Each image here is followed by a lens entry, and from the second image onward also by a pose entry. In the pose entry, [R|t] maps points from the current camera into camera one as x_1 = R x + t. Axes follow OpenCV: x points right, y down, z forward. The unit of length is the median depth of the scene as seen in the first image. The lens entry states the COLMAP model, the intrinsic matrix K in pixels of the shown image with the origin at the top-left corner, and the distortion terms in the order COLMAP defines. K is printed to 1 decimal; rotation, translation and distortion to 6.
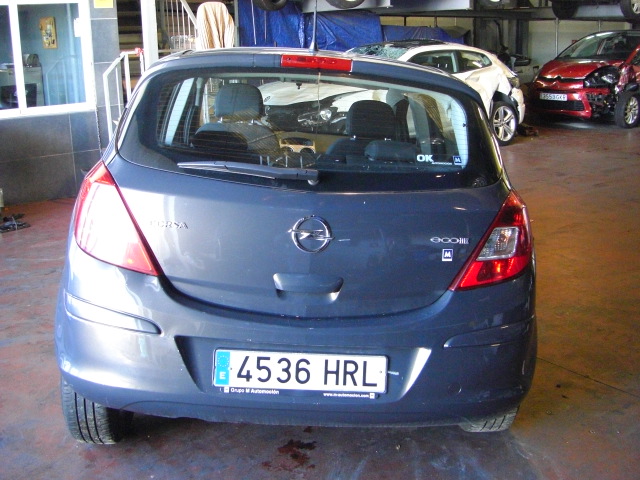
lens RADIAL K [[711.1, 0, 318.5], [0, 711.1, 240.0], [0, 0, 1]] dist [-0.145125, 0.000000]
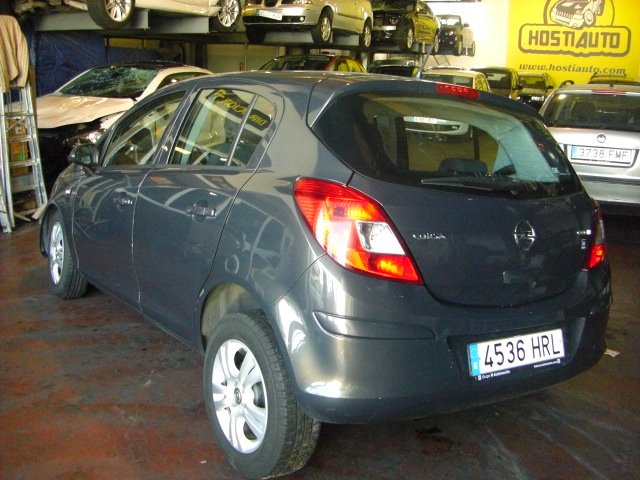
lens RADIAL K [[711.1, 0, 317.0], [0, 711.1, 238.9], [0, 0, 1]] dist [-0.145125, 0.000000]
pose [[0.856809, -0.080598, 0.509296, -0.879341], [0.095985, 0.995375, -0.003959, -0.029284], [-0.506621, 0.052277, 0.860583, 0.145136]]
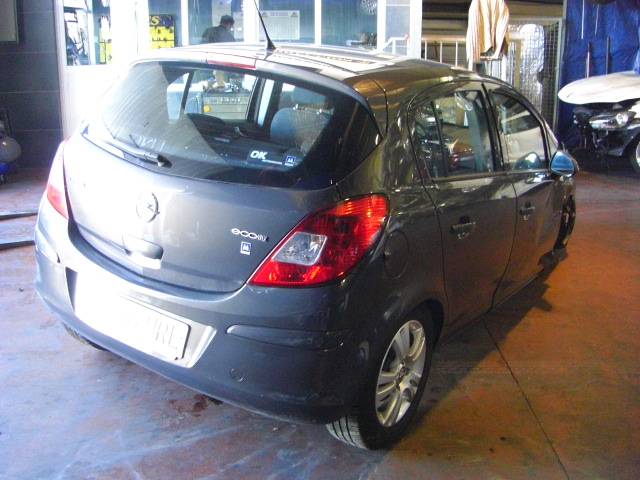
lens RADIAL K [[711.1, 0, 317.4], [0, 711.1, 243.0], [0, 0, 1]] dist [-0.145125, 0.000000]
pose [[0.808987, 0.188115, -0.556914, 0.849120], [-0.172698, 0.981662, 0.080723, -0.089152], [0.561886, 0.030874, 0.826638, 0.185789]]
